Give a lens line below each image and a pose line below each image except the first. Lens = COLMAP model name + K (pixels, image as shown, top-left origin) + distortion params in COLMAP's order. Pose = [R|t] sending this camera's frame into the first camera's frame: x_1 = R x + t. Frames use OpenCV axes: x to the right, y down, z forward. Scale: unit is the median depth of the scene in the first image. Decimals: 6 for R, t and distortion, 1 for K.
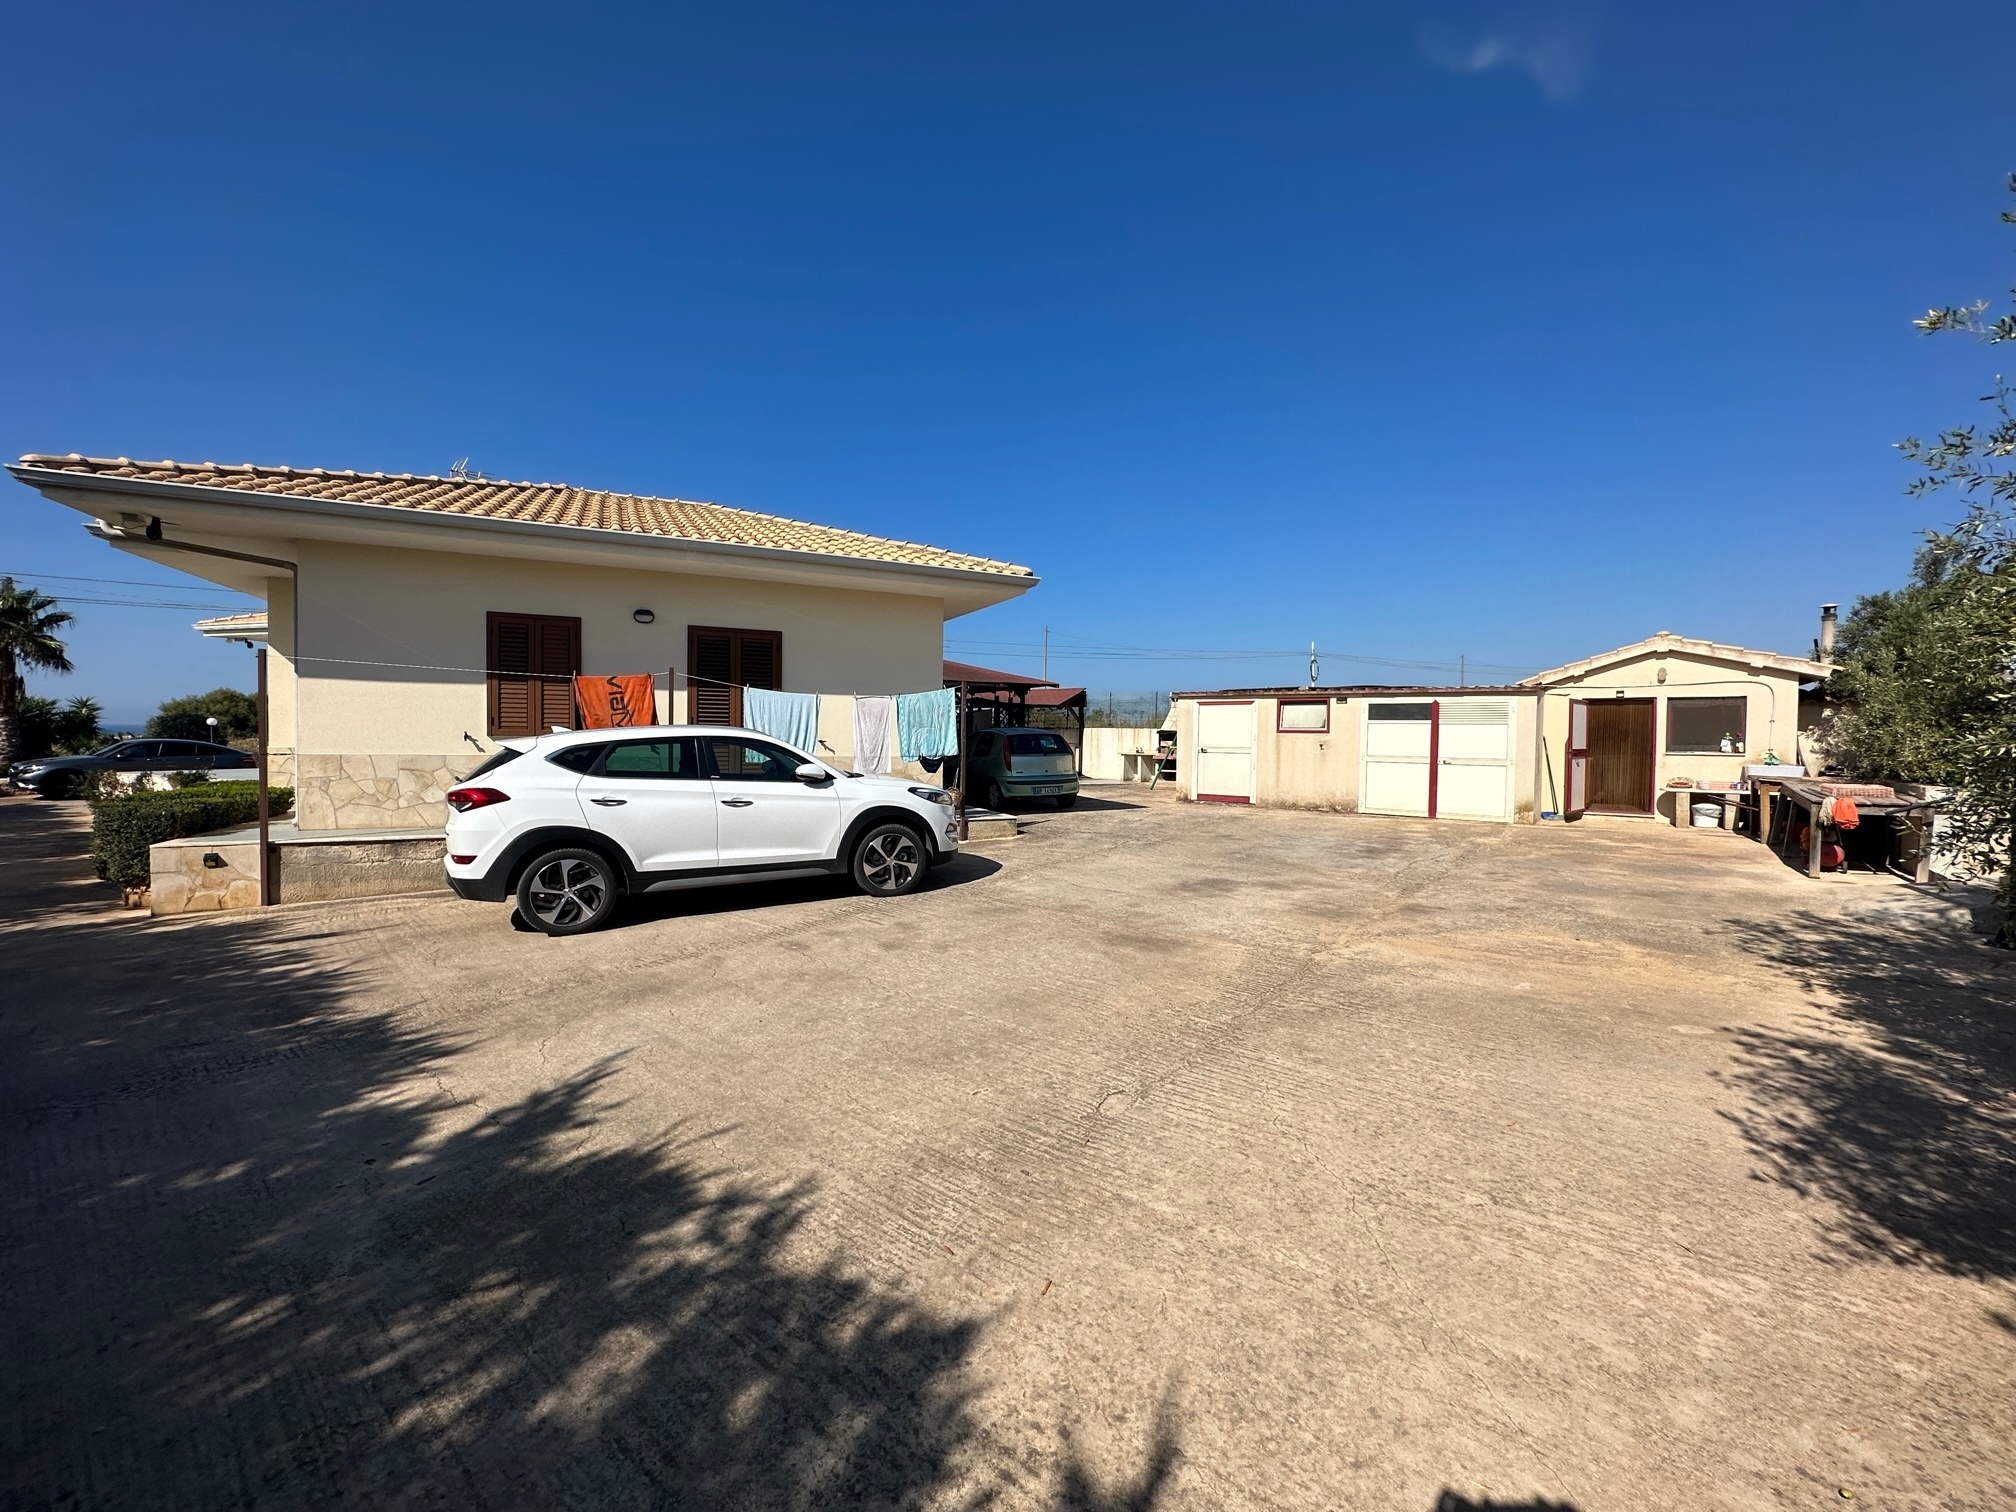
lens RADIAL K [[806.3, 0, 1008.0], [0, 806.3, 756.0], [0, 0, 1]] dist [-0.018386, 0.000004]
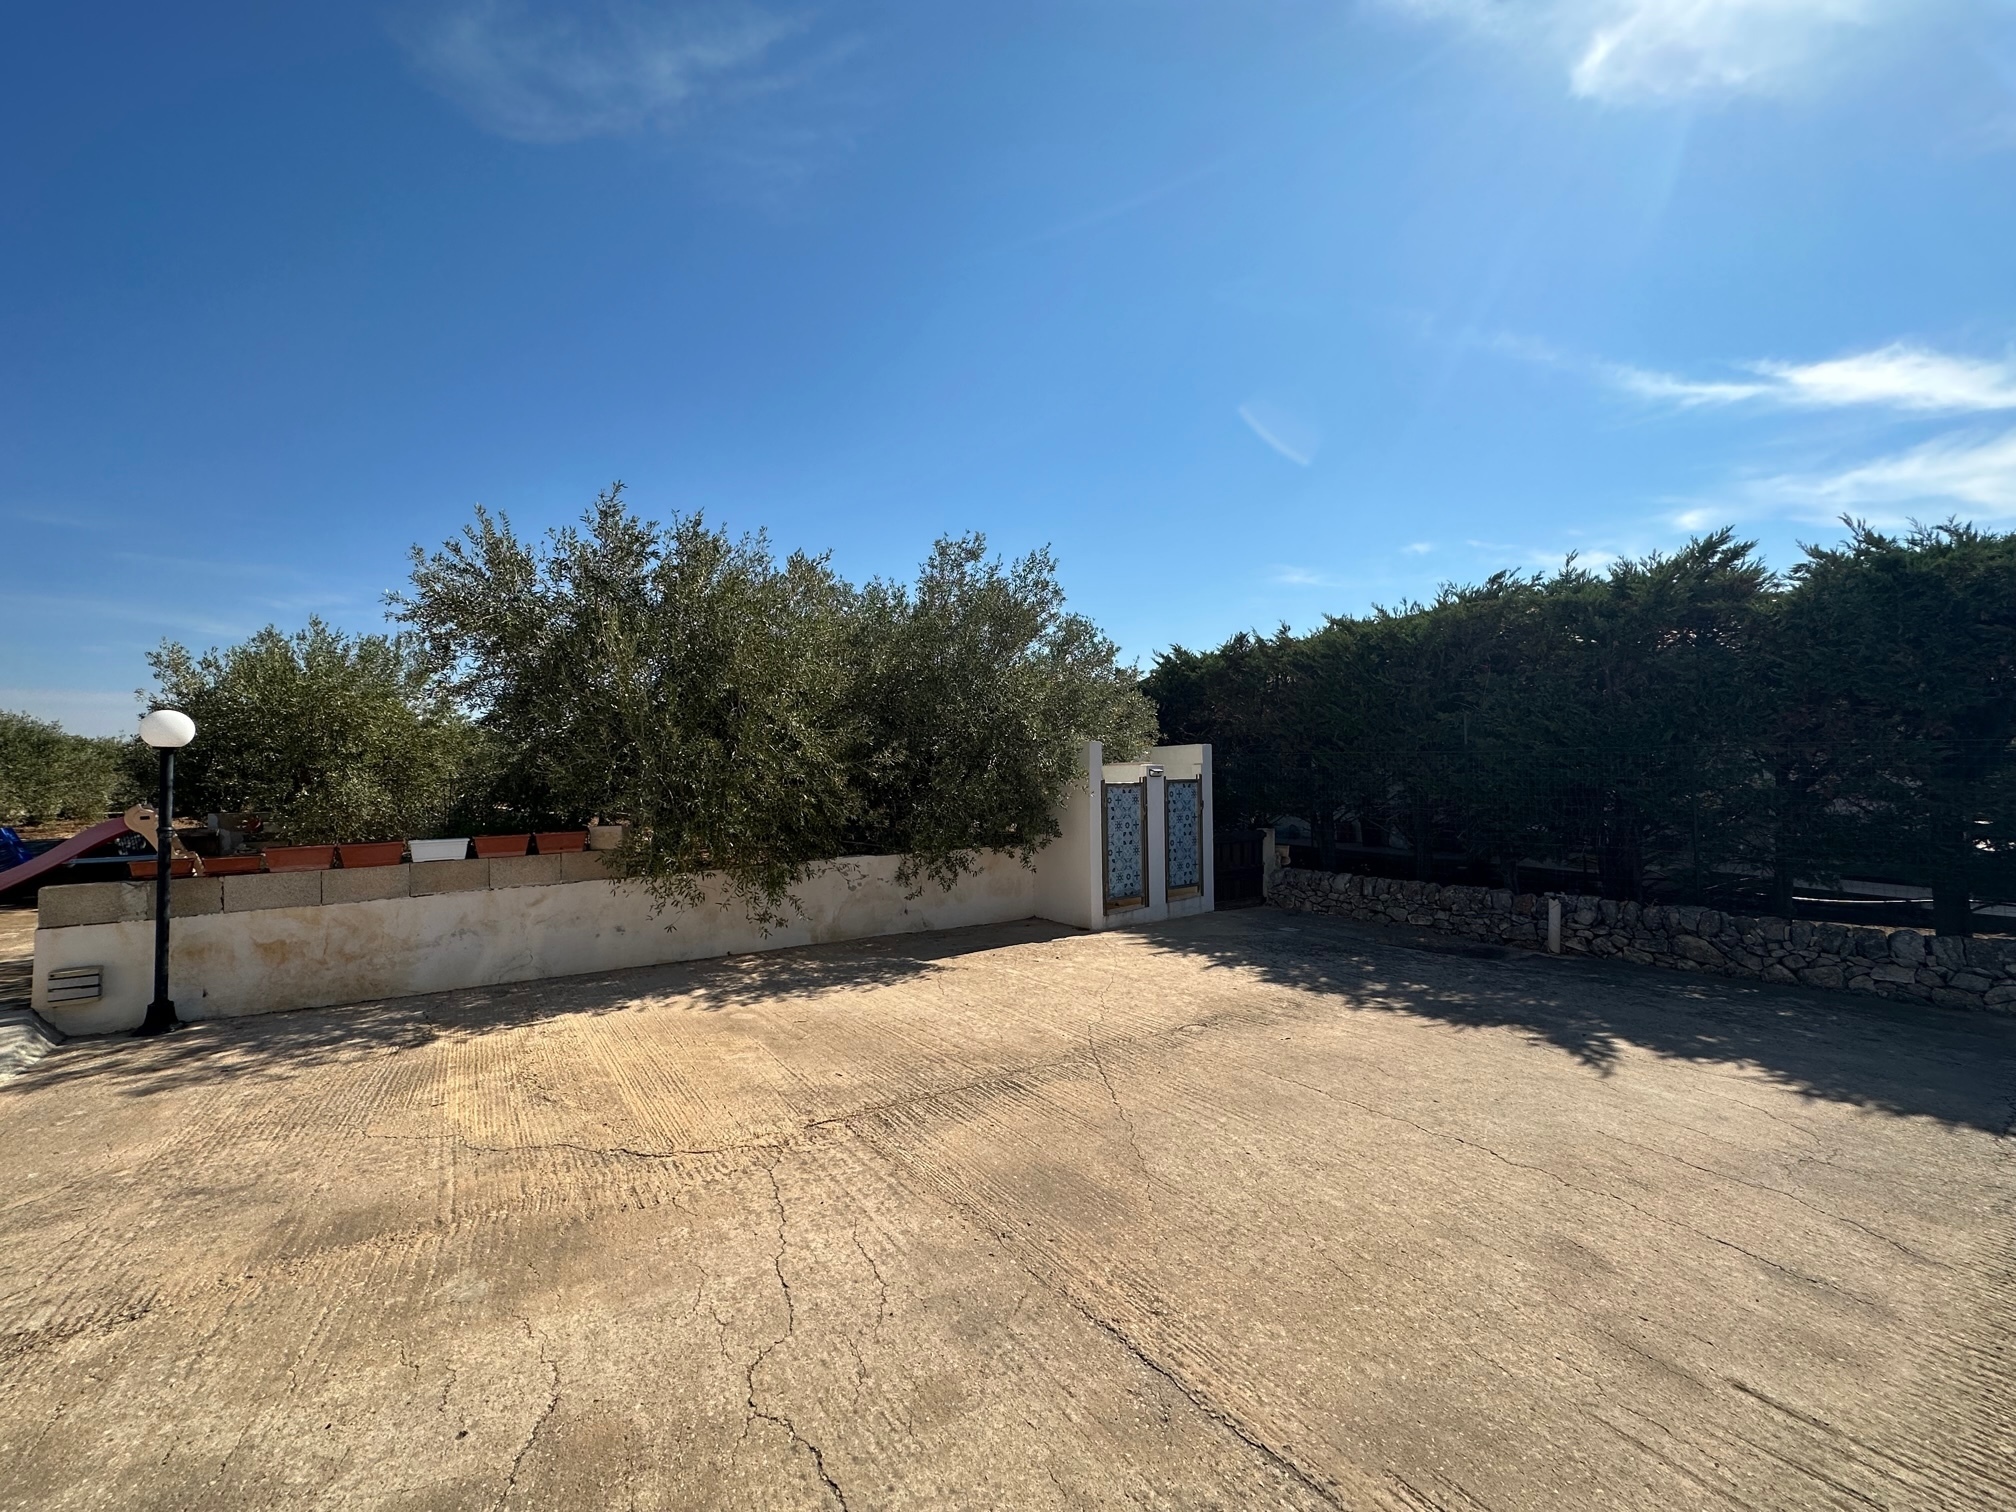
lens RADIAL K [[806.3, 0, 1008.0], [0, 806.3, 756.0], [0, 0, 1]] dist [-0.018386, 0.000004]
pose [[-0.973951, 0.010509, 0.226513, 0.128601], [0.008978, 0.999929, -0.007787, -0.105198], [-0.226579, -0.005551, -0.973977, 2.700692]]
